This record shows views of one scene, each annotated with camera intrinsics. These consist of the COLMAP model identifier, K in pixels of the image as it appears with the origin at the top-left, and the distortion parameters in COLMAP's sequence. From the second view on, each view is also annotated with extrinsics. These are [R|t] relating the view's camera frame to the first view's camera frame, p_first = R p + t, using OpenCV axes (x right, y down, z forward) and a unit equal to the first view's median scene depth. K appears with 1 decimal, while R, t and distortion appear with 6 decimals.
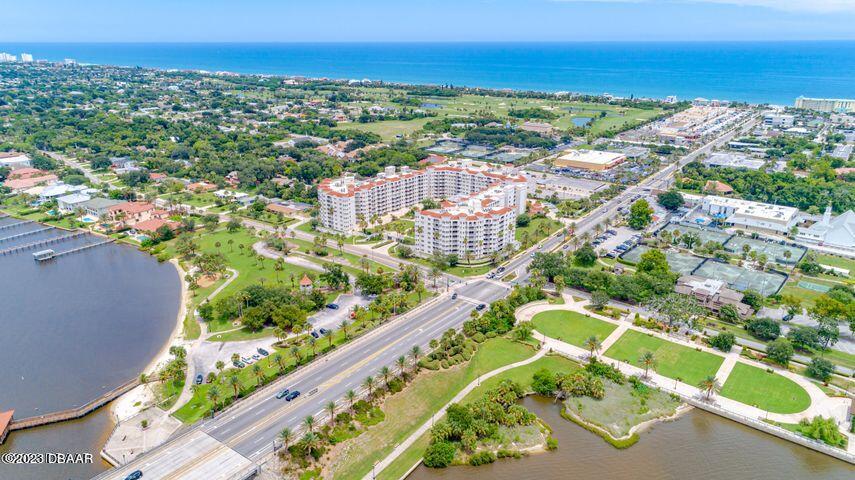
lens RADIAL K [[580.0, 0, 427.5], [0, 580.0, 240.0], [0, 0, 1]] dist [0.024237, -0.000054]
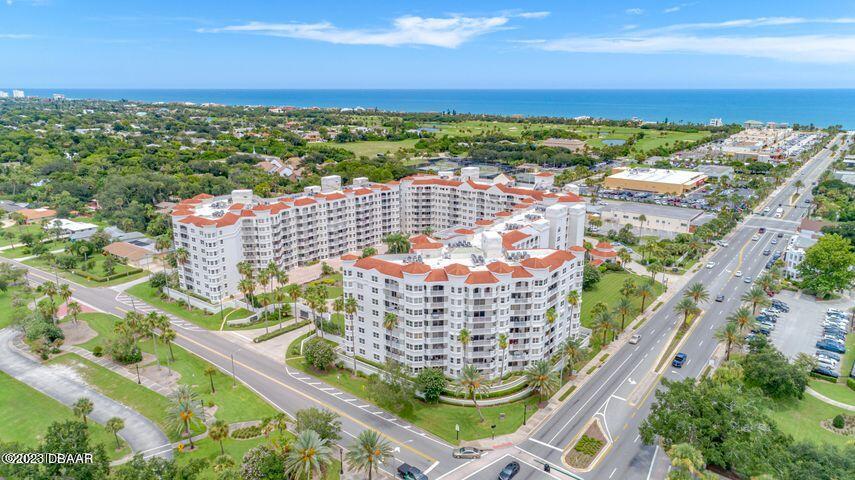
lens RADIAL K [[580.0, 0, 427.5], [0, 580.0, 240.0], [0, 0, 1]] dist [0.024237, -0.000054]
pose [[0.999946, 0.005568, -0.008783, 0.038390], [-0.006191, 0.997344, -0.072567, -0.030097], [0.008355, 0.072617, 0.997325, 0.530150]]
